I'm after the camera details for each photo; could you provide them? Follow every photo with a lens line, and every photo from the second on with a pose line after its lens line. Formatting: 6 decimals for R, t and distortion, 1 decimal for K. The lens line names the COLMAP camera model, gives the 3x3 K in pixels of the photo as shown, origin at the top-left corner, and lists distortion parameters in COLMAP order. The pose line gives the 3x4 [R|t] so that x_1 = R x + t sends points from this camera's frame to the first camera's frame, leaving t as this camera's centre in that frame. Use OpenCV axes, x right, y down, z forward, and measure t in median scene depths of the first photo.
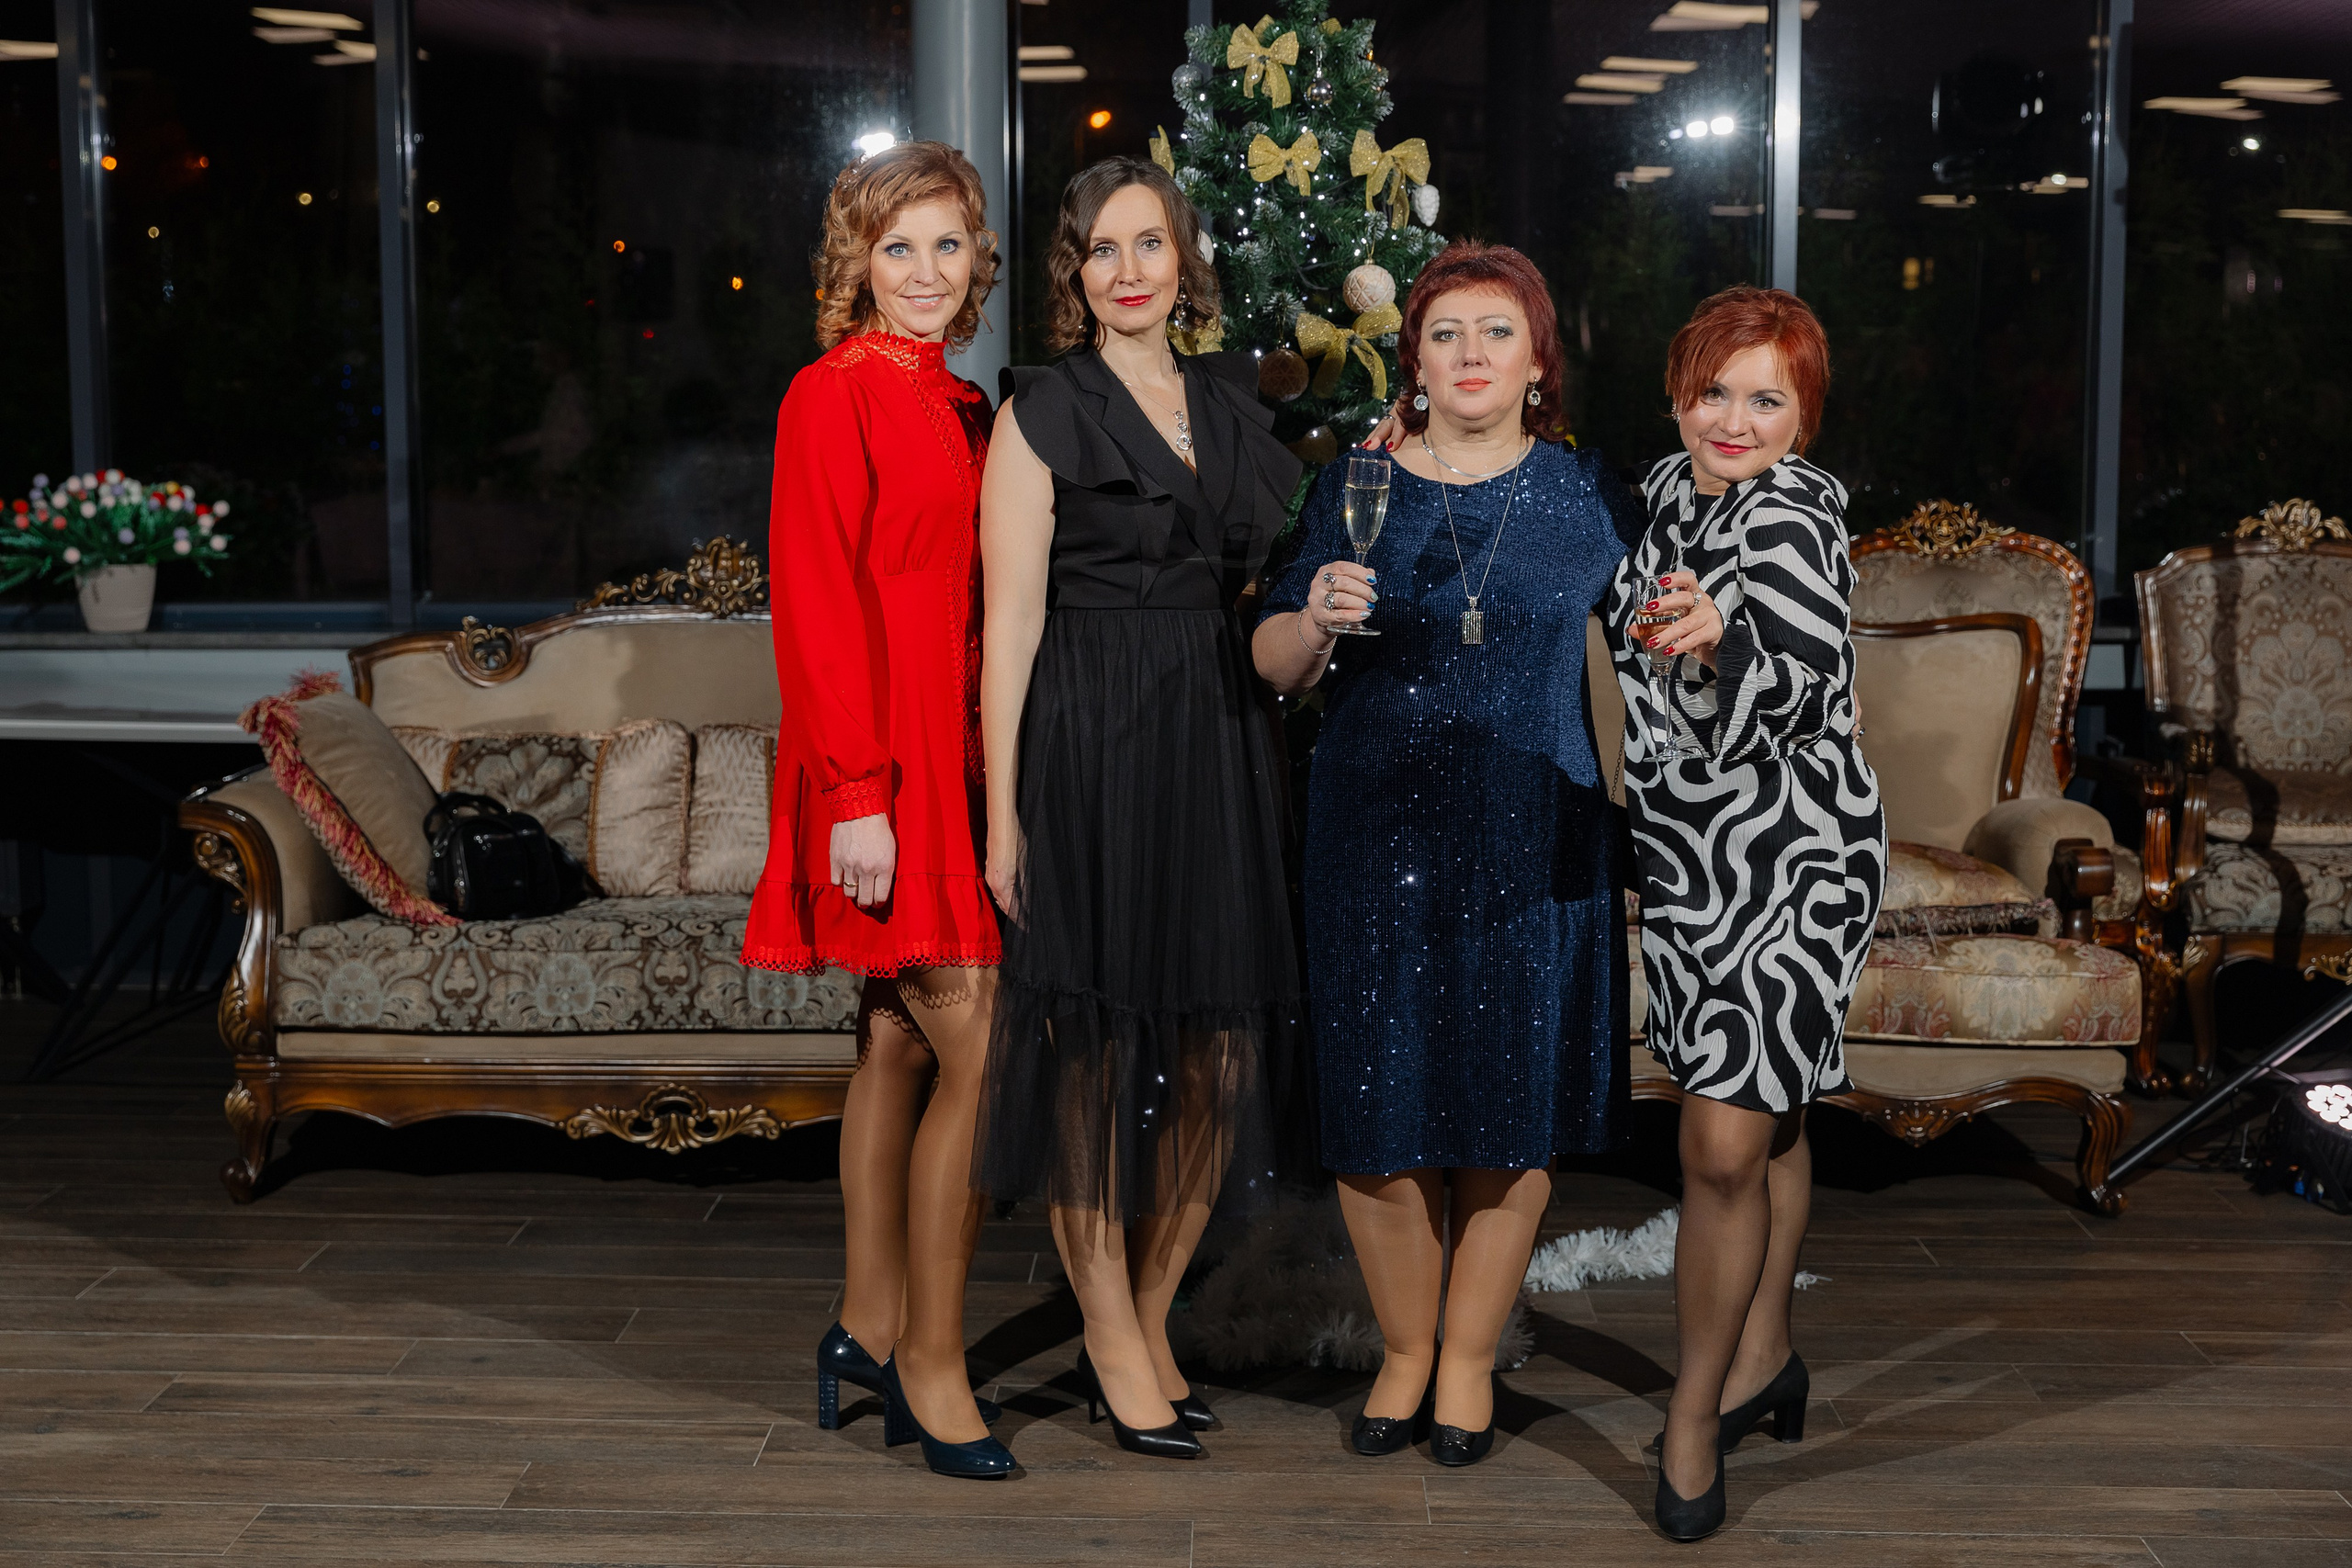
lens RADIAL K [[3487.9, 0, 1101.5], [0, 3487.9, 772.2], [0, 0, 1]] dist [-0.014492, 0.093136]
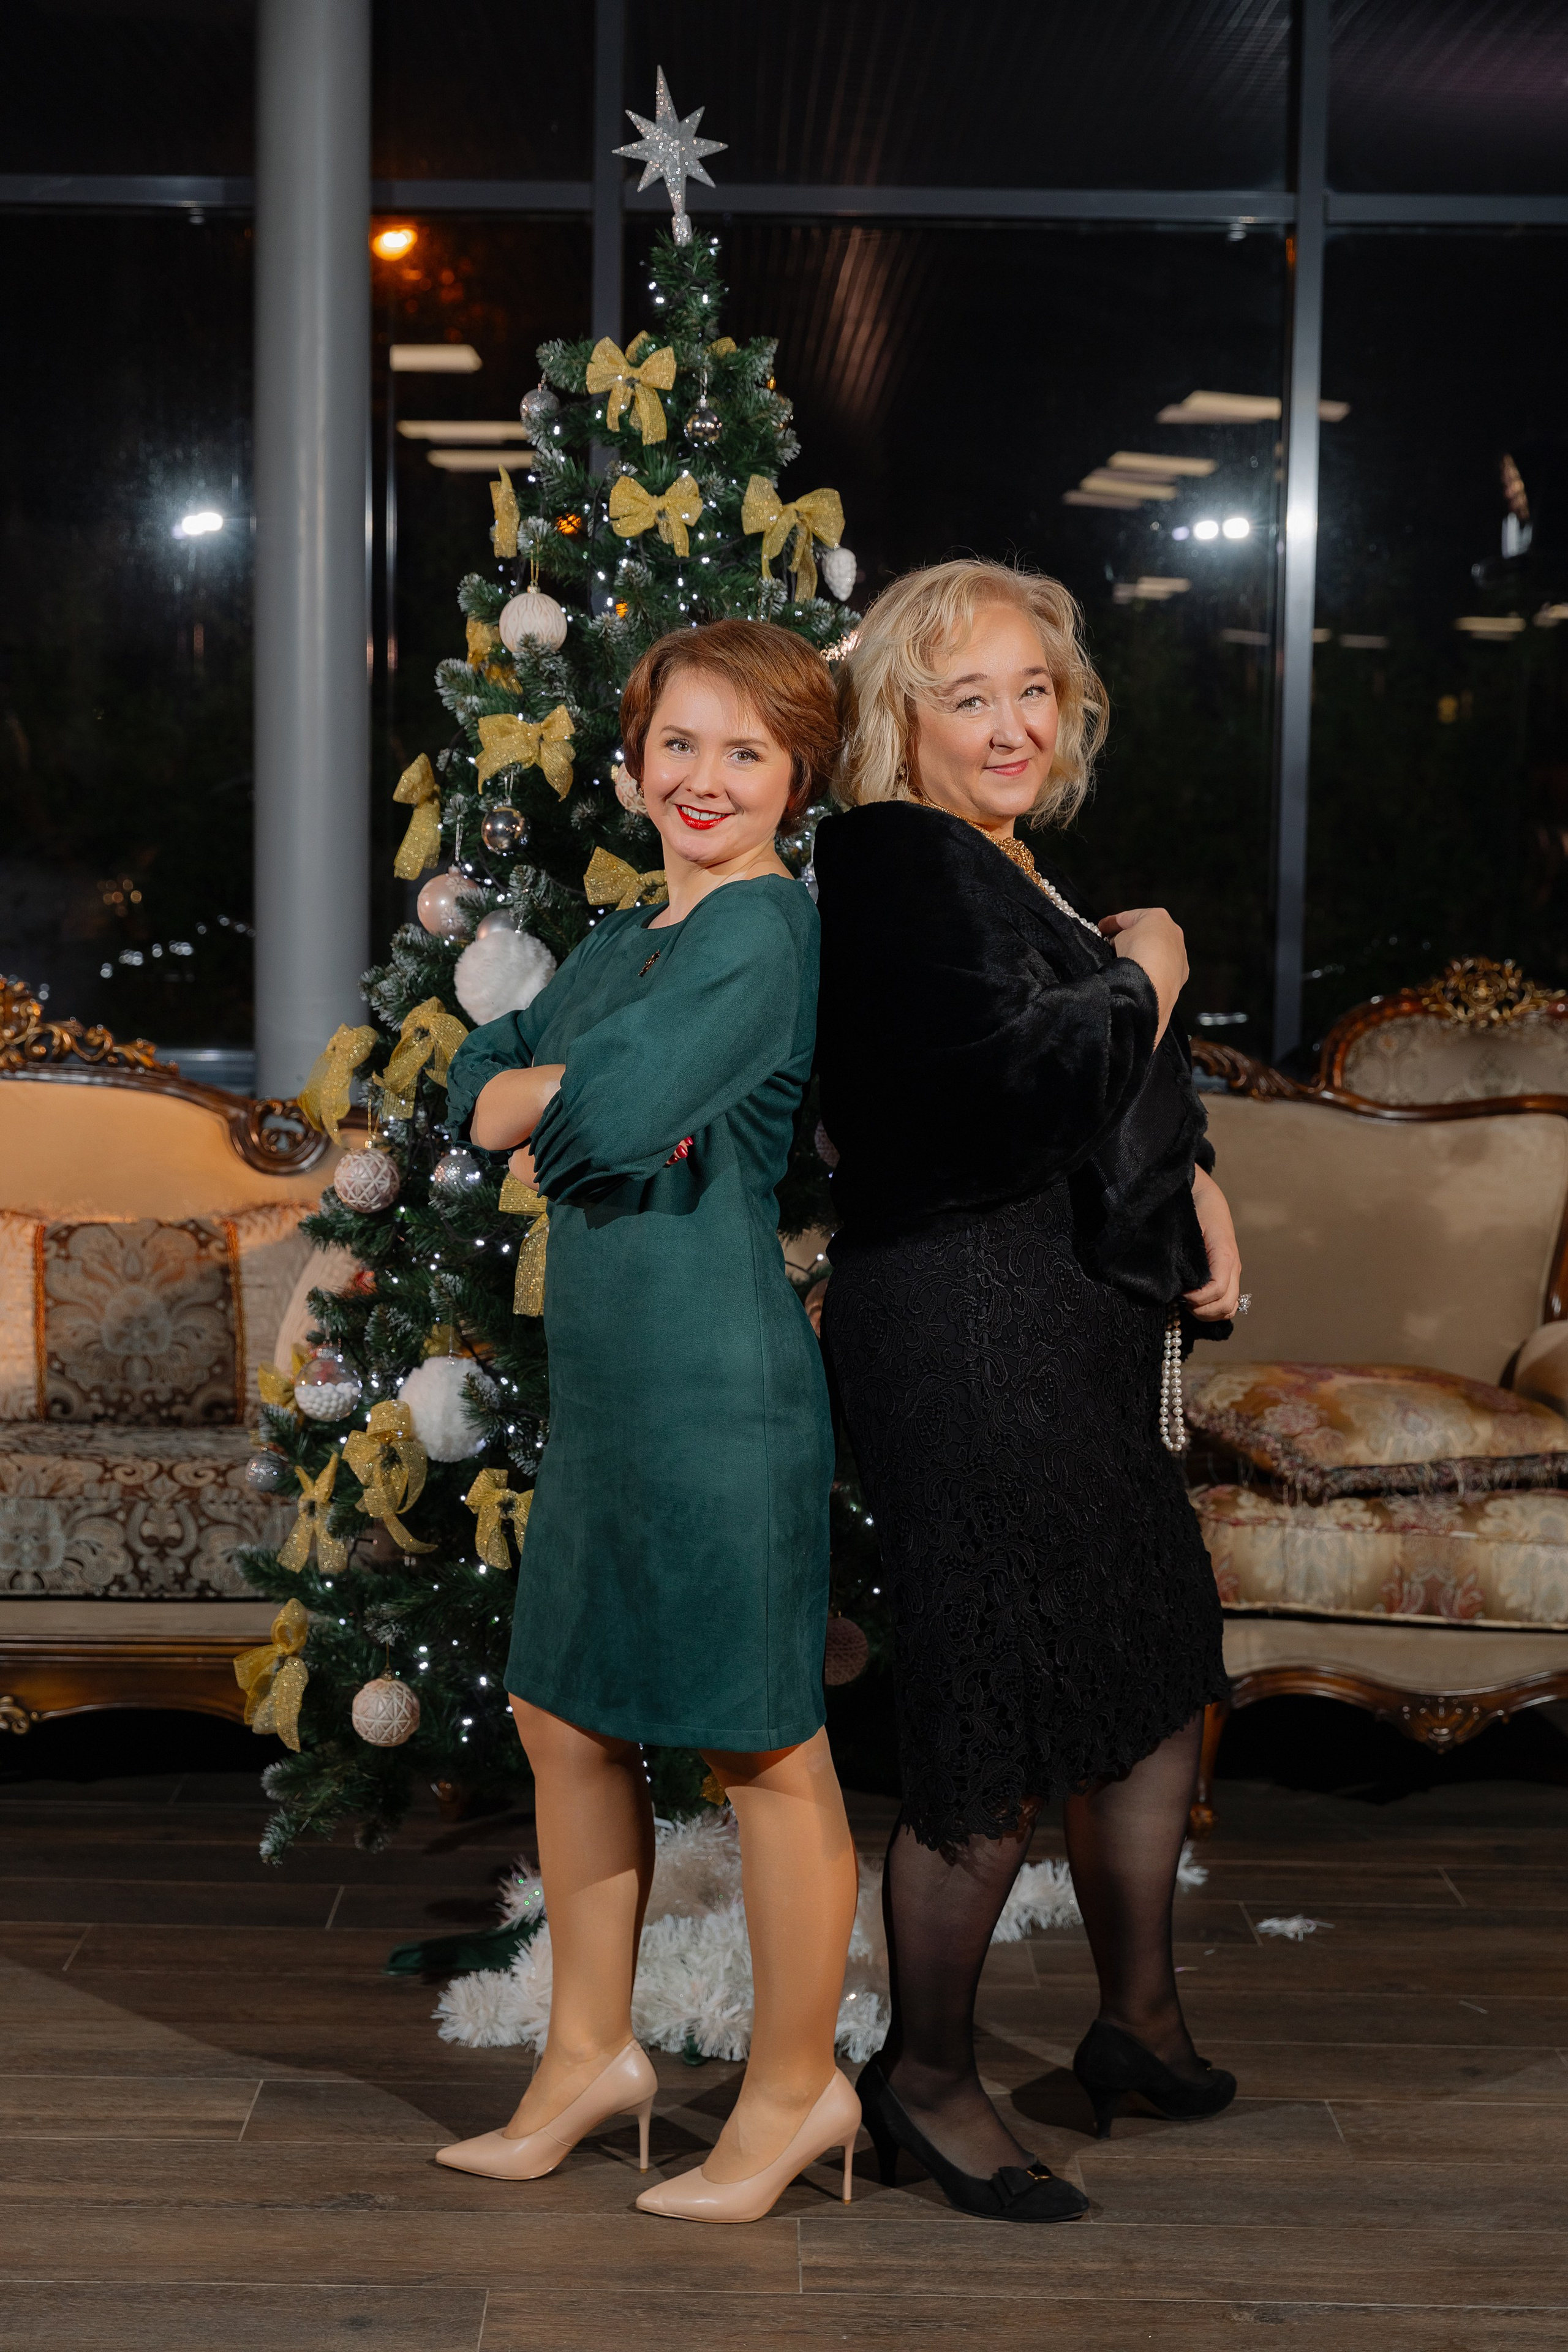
lens RADIAL K [[3741.1, 0, 791.7], [0, 3741.1, 1174.0], [0, 0, 1]] dist [-0.014732, 0.126771]
pose [[0.998338, 0.014324, 0.055813, 0.032350], [-0.013446, 0.999780, -0.016075, -0.011182], [-0.056031, 0.015298, 0.998312, 0.136933]]
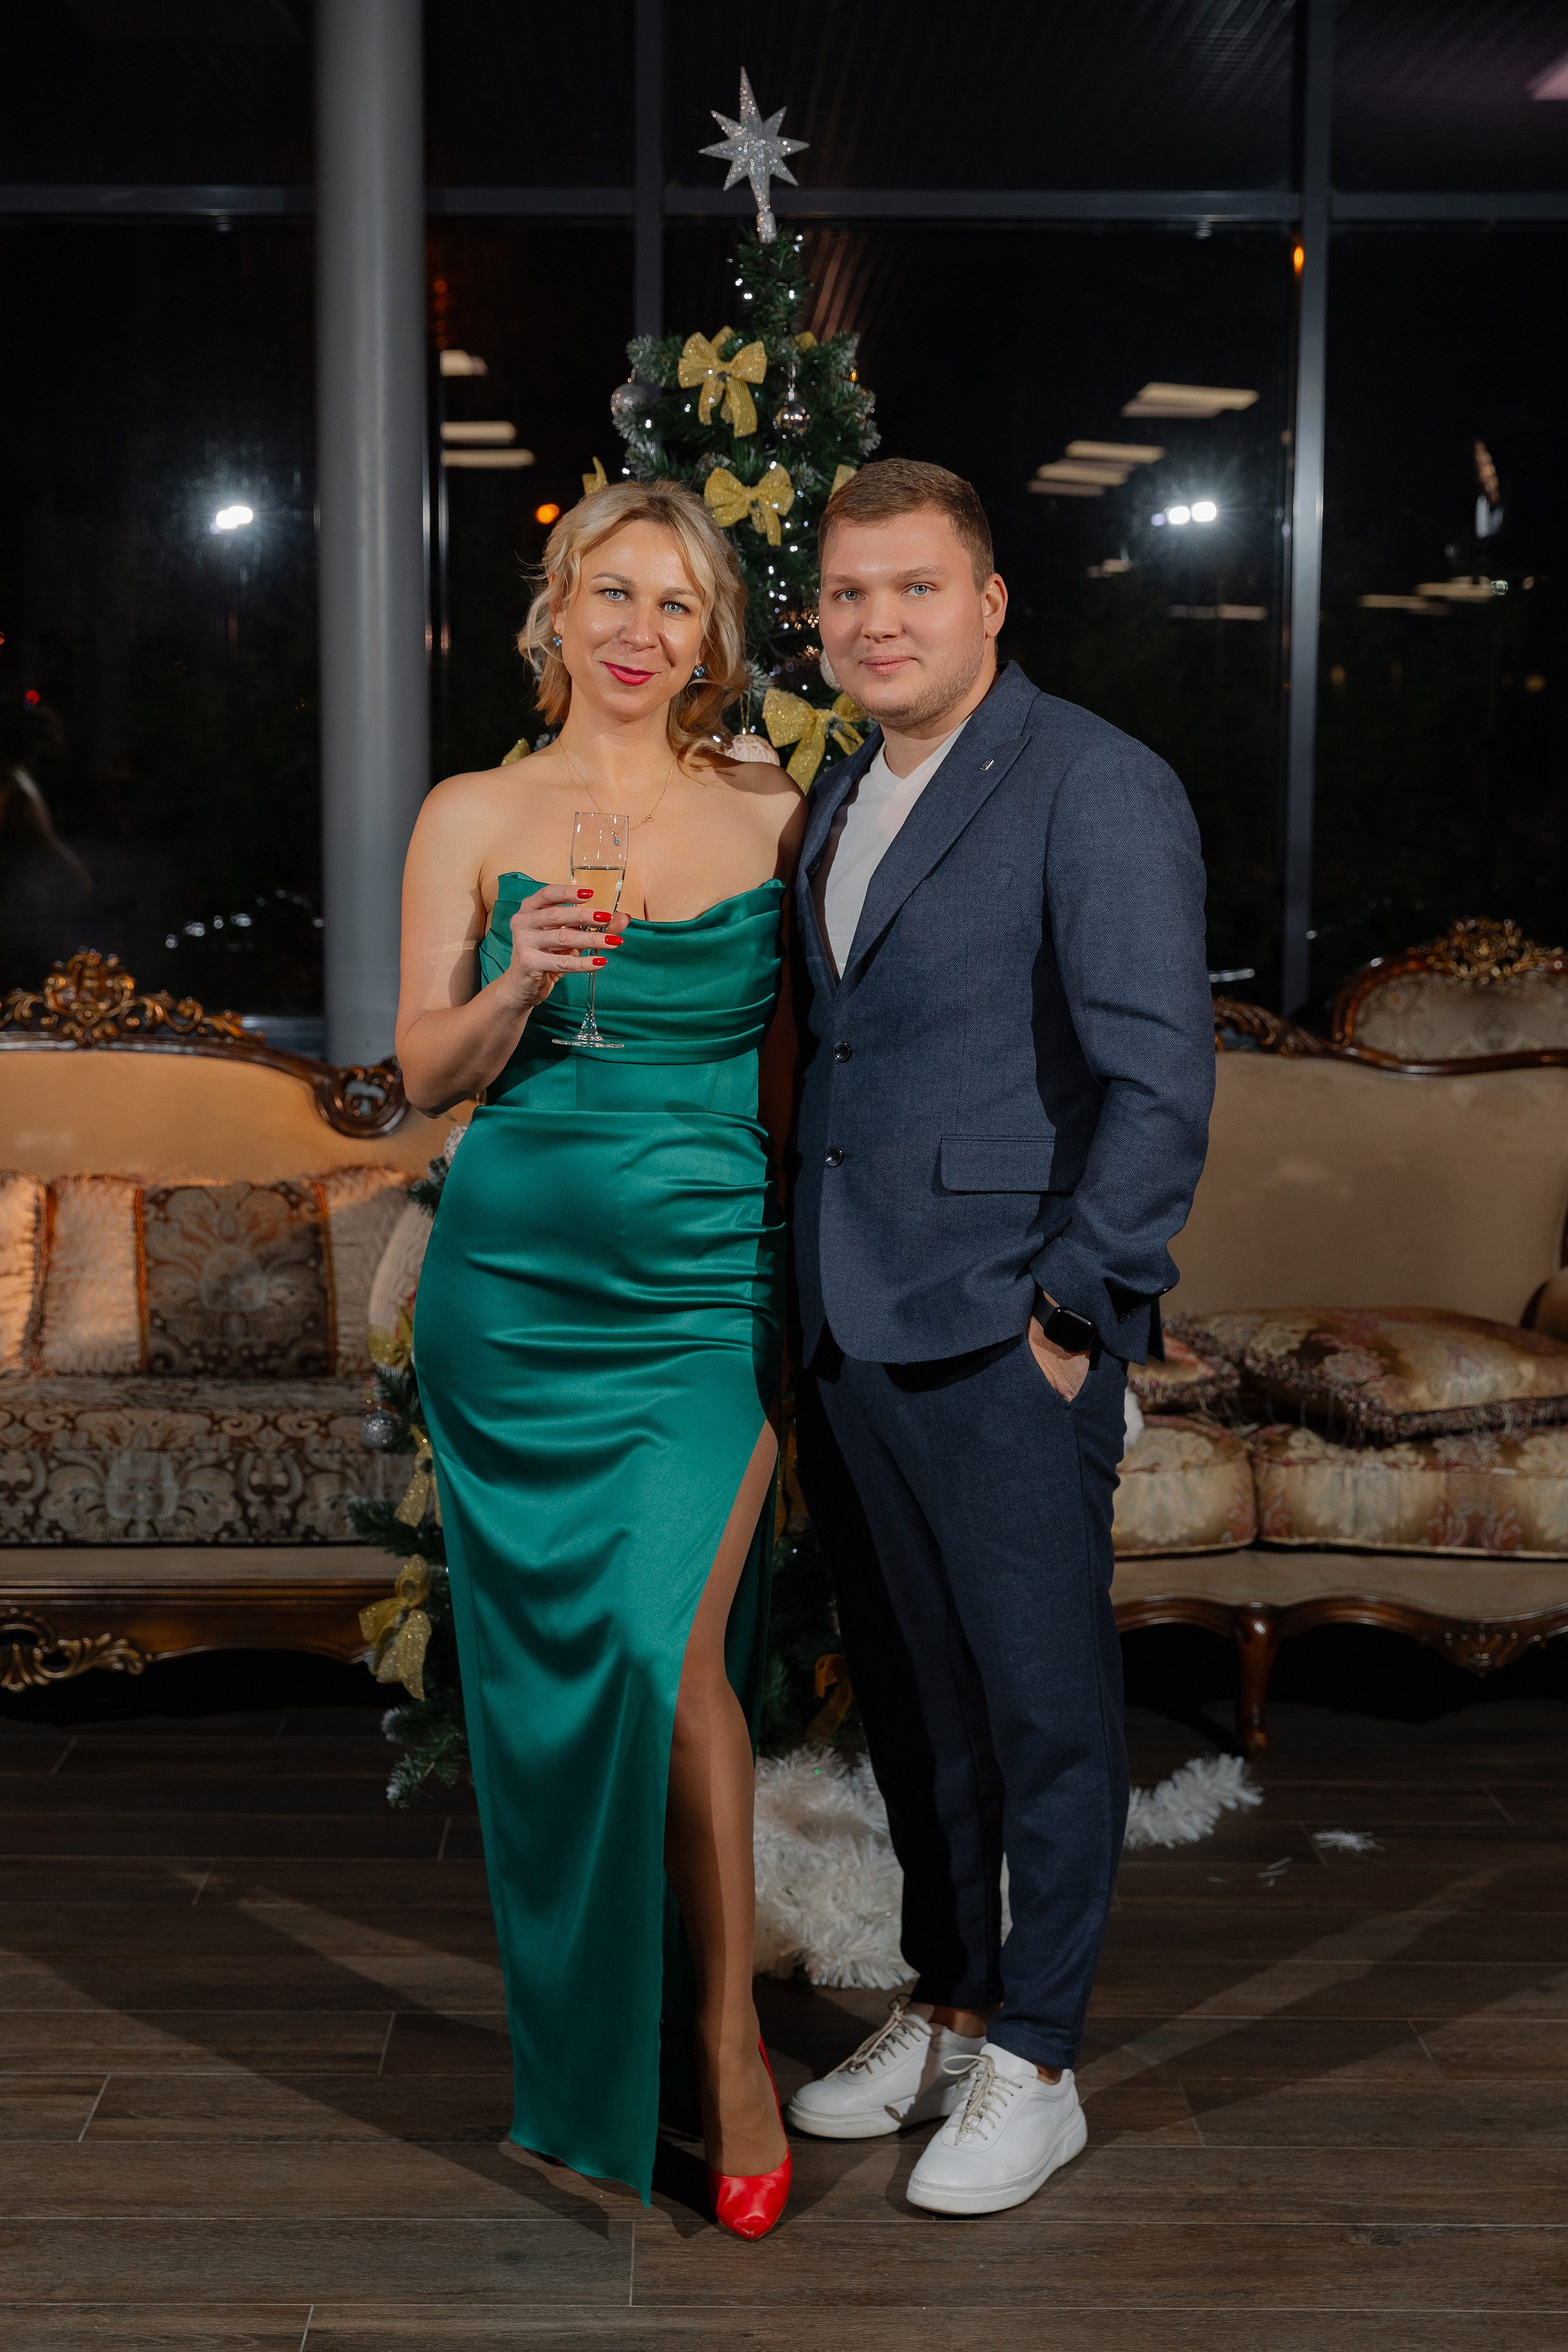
lens RADIAL K [[3406.0, 0, 754.5], [0, 3406.0, 1213.9], [0, 0, 1]] dist [0.001072, 0.000159]
pose [[0.998227, 0.001640, 0.059491, 0.005410], [-0.002506, 0.999892, 0.014491, -0.017868], [-0.059461, -0.014614, 0.998124, 0.175743]]
